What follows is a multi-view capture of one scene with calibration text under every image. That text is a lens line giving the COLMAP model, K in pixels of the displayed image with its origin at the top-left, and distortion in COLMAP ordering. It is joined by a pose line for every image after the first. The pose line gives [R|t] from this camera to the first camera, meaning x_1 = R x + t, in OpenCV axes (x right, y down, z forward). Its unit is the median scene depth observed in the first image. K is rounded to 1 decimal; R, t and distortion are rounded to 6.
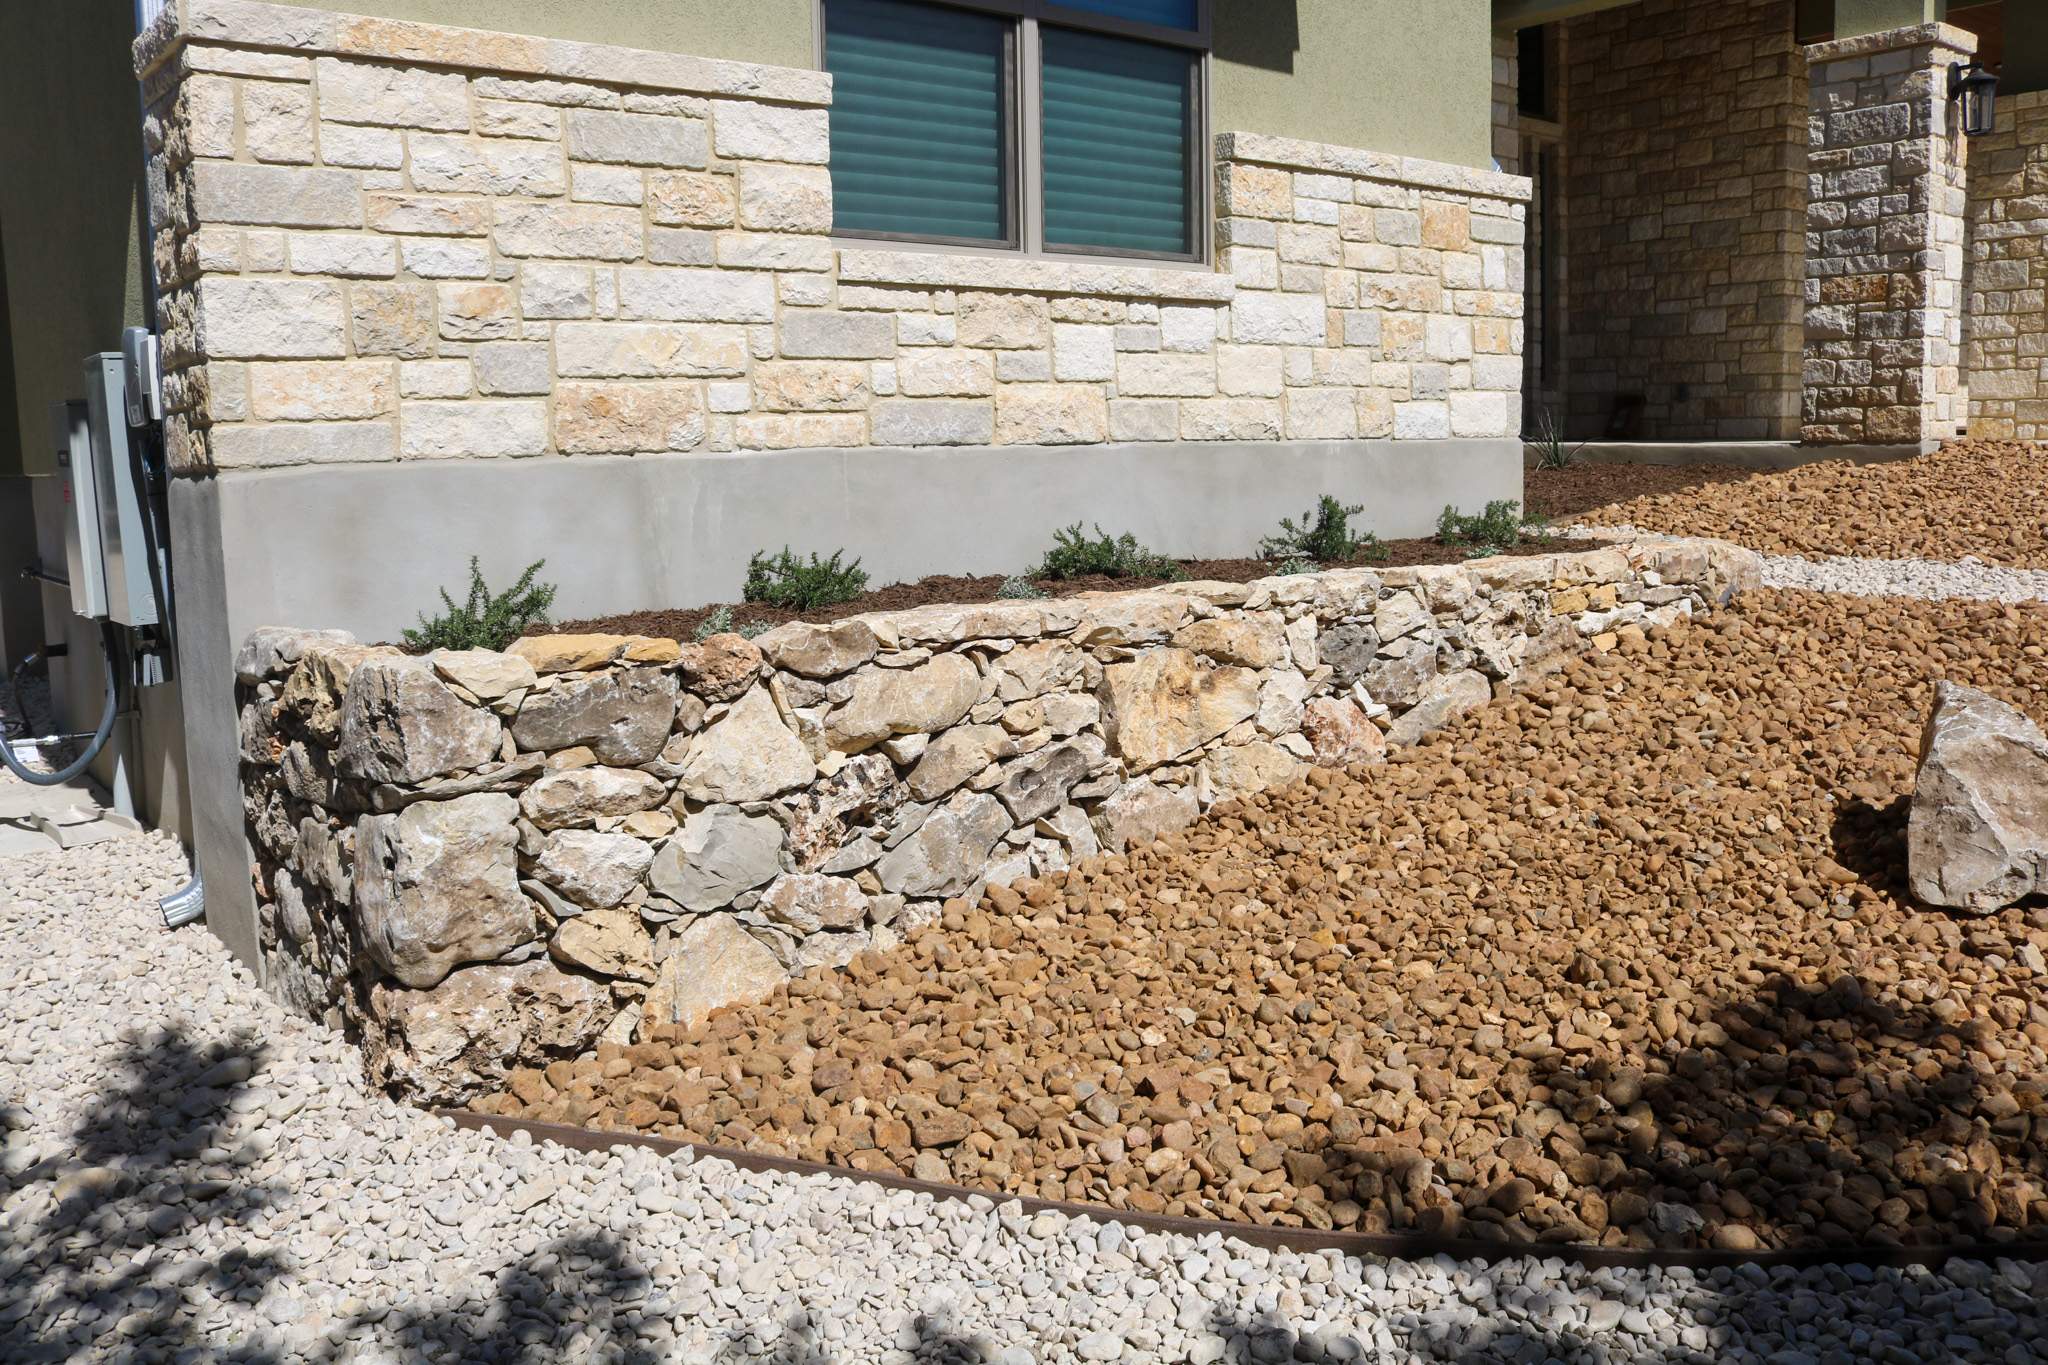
lens RADIAL K [[1708.4, 0, 1025.8], [0, 1708.4, 683.0], [0, 0, 1]] dist [-0.157034, 0.123501]
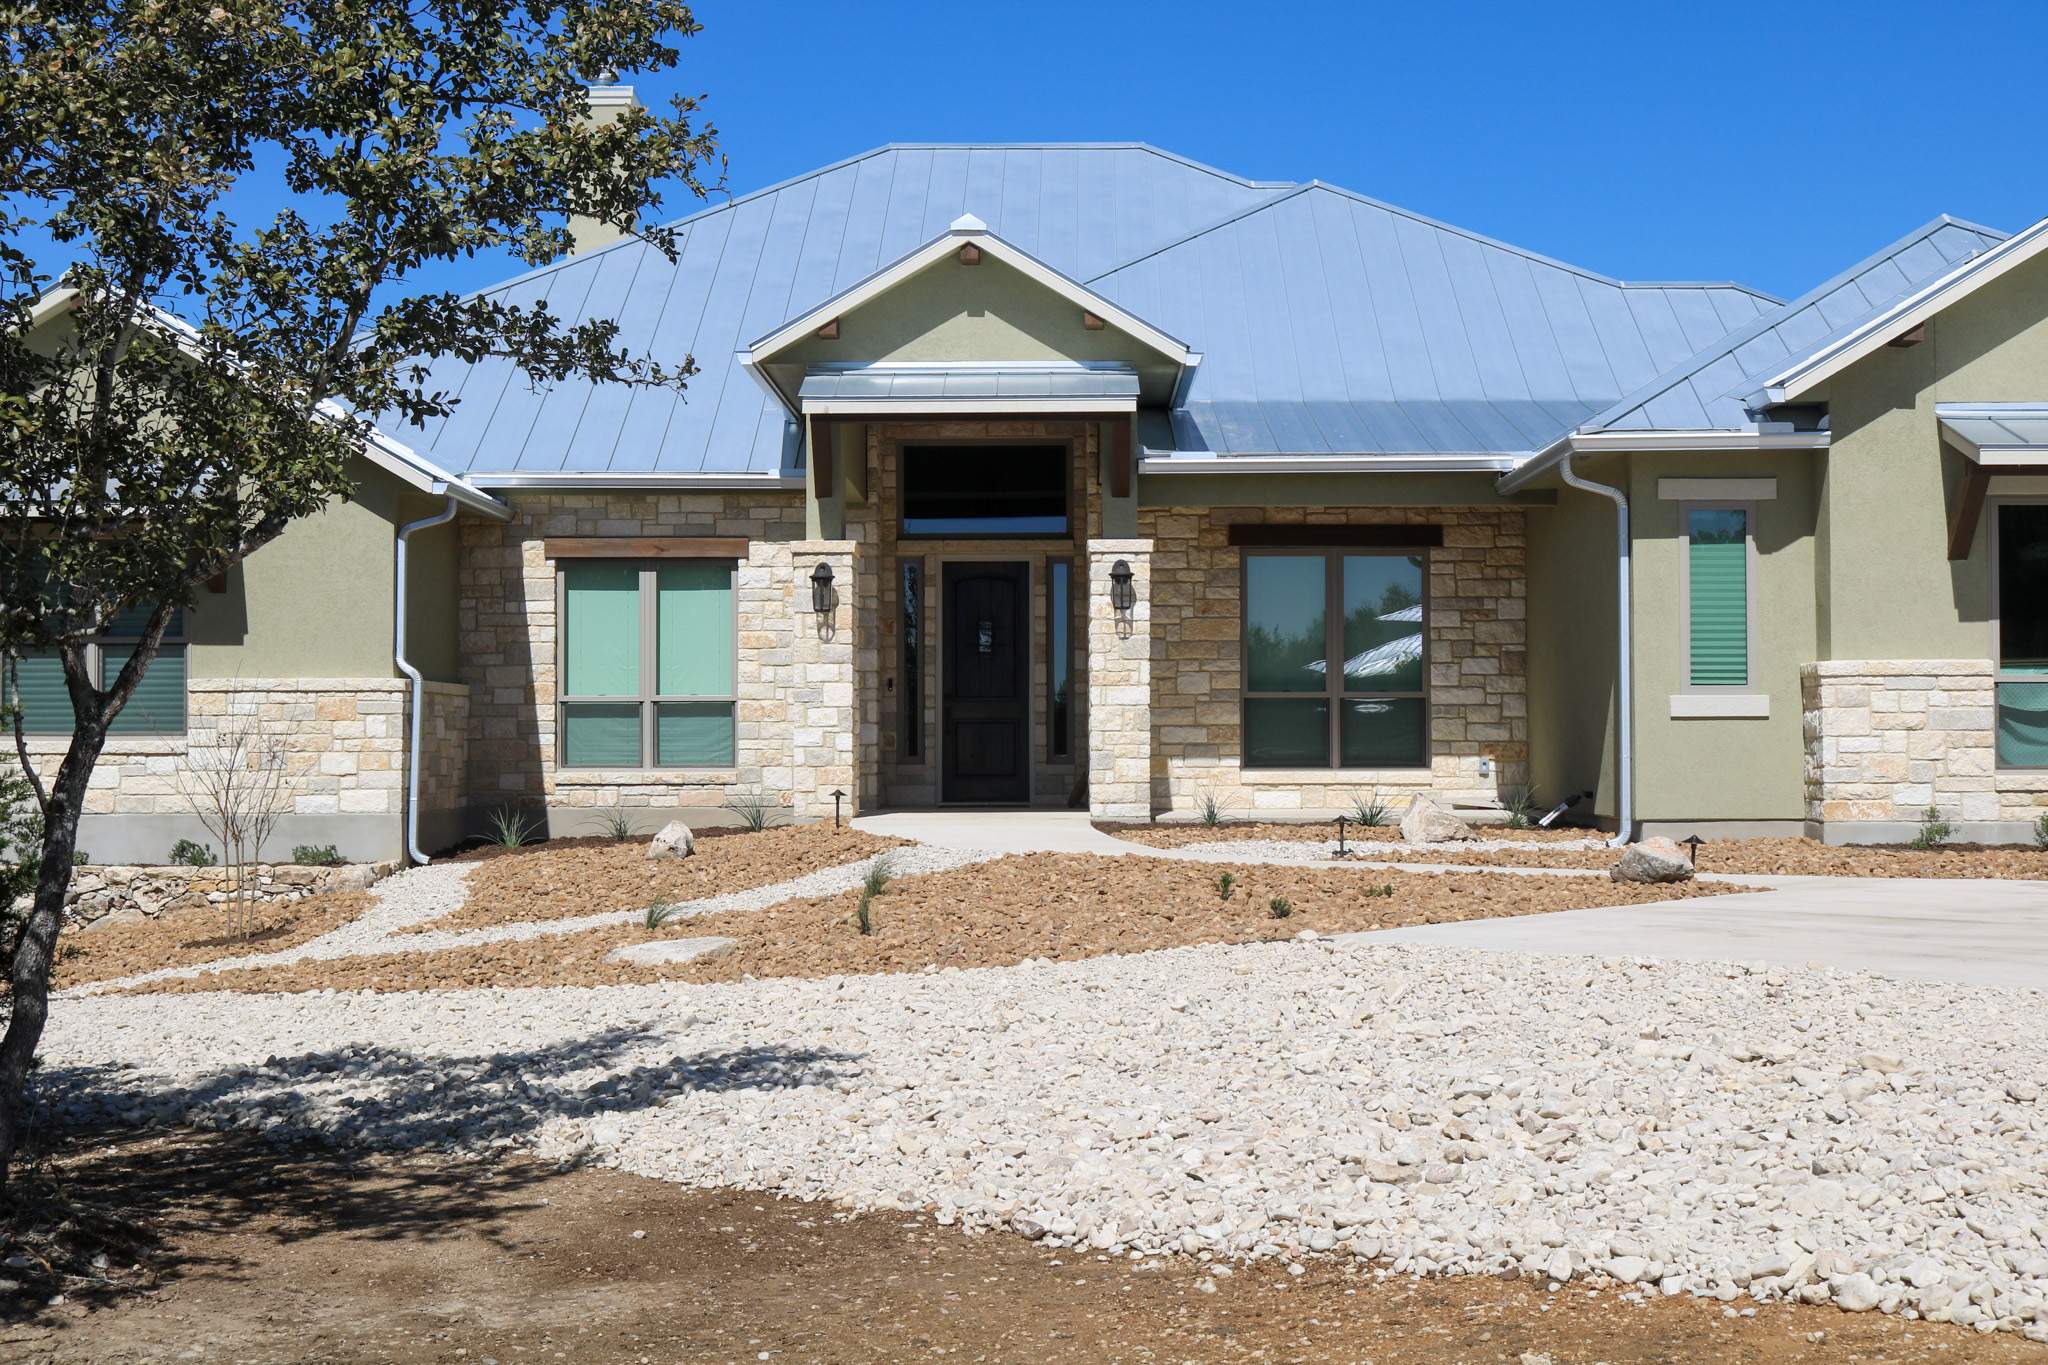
lens RADIAL K [[2937.4, 0, 1021.0], [0, 2937.4, 688.0], [0, 0, 1]] dist [-0.082079, 0.000000]
pose [[0.757930, 0.000579, -0.652336, 3.598141], [-0.102834, 0.987602, -0.118603, 0.039915], [0.644180, 0.156975, 0.748593, -1.255008]]
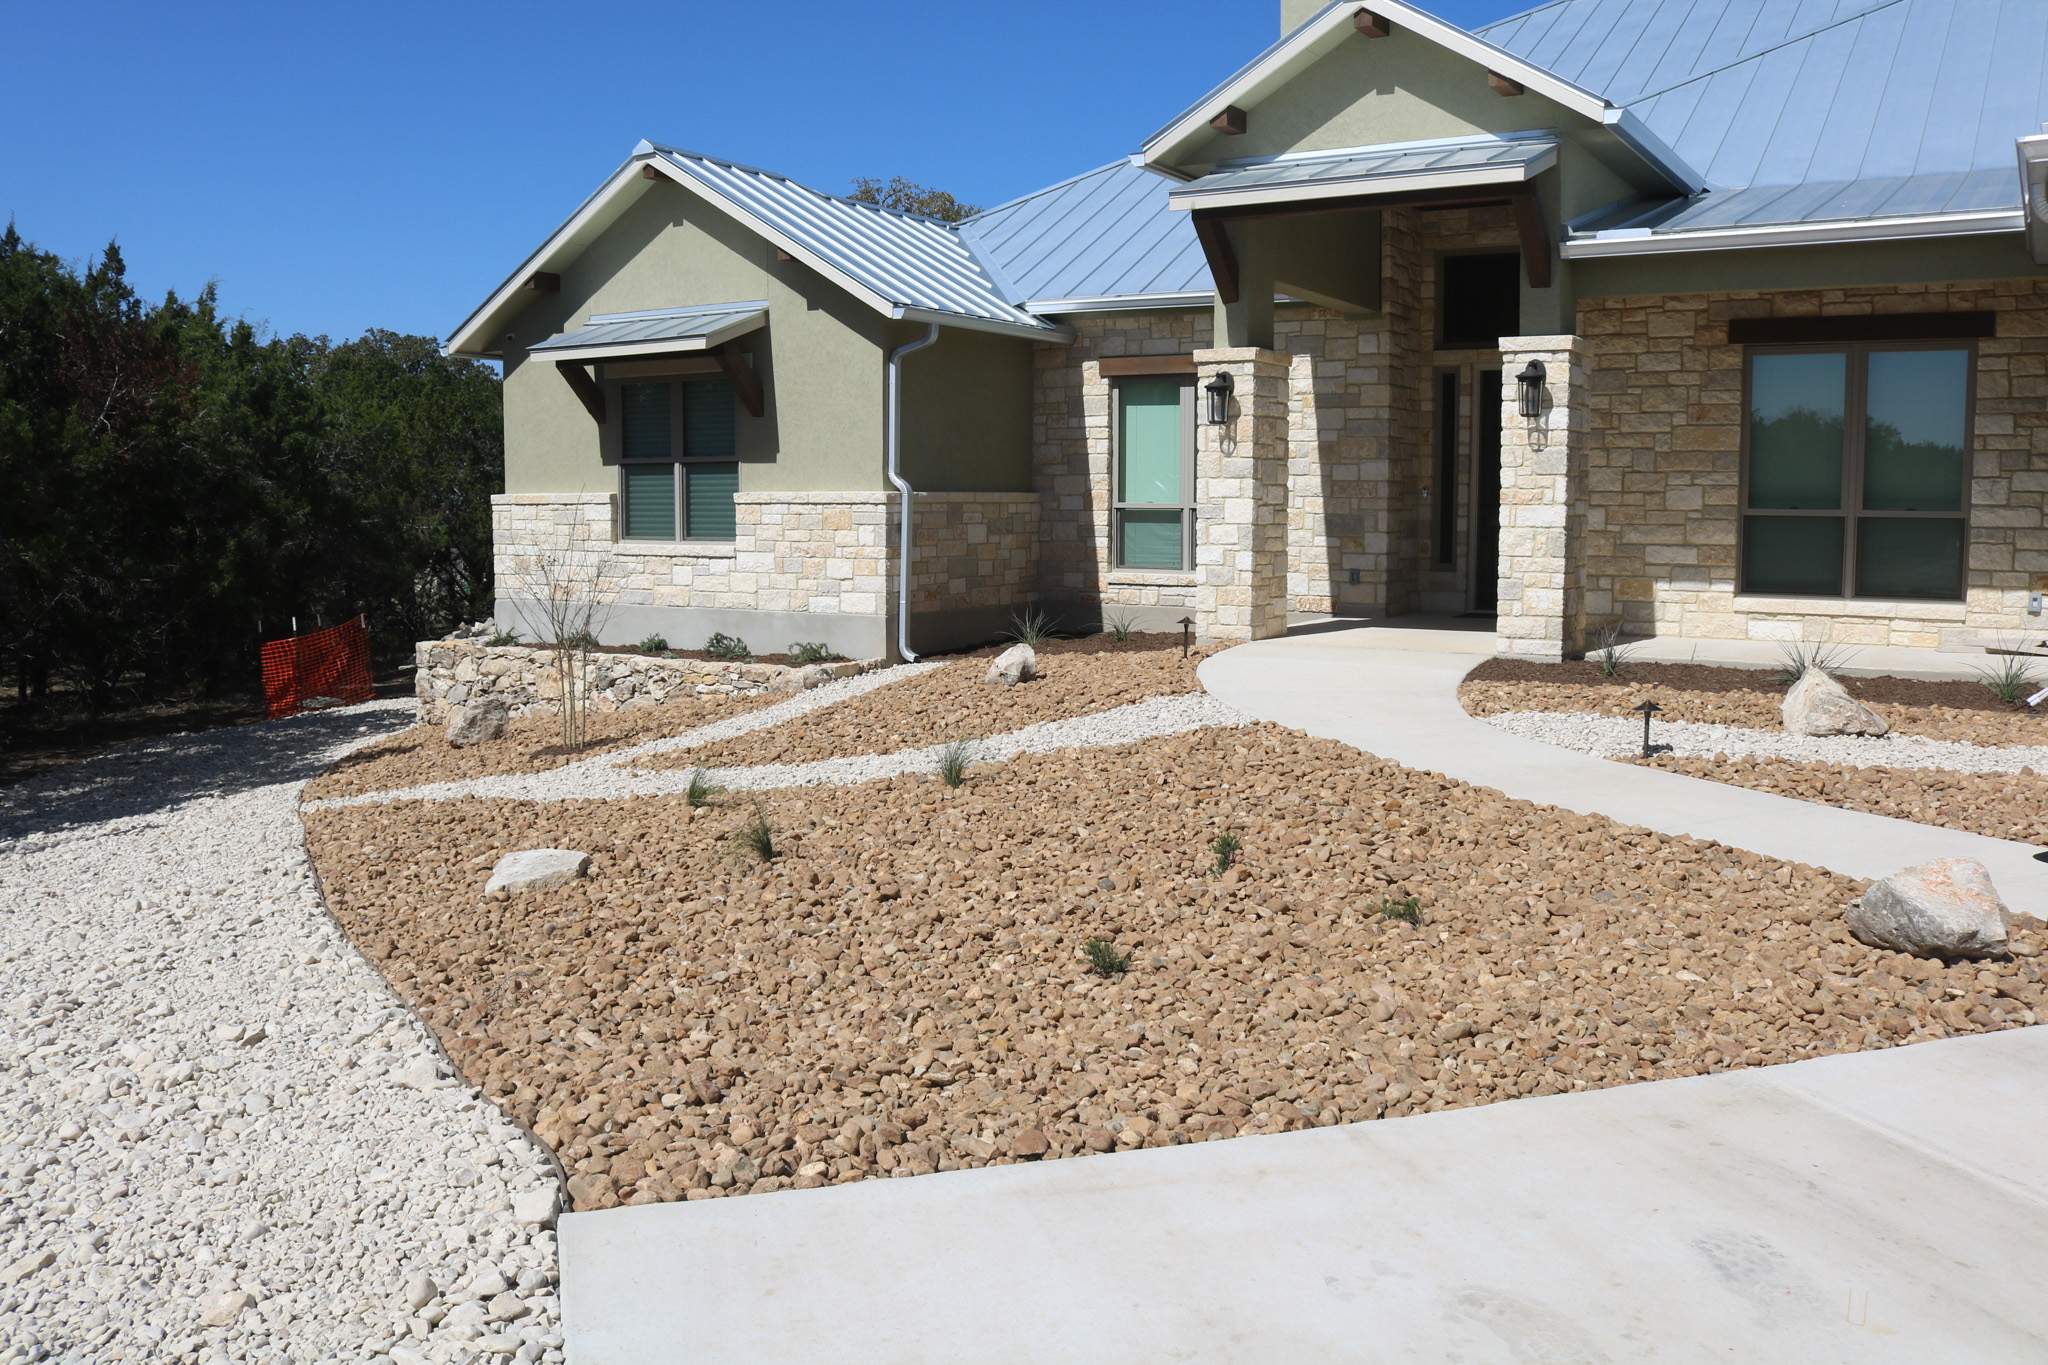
lens RADIAL K [[1708.4, 0, 1014.4], [0, 1708.4, 673.9], [0, 0, 1]] dist [-0.157034, 0.123501]
pose [[0.311642, 0.112488, -0.943518, 2.828551], [-0.142242, 0.987302, 0.070726, -0.298892], [0.939493, 0.112167, 0.323685, 0.579317]]
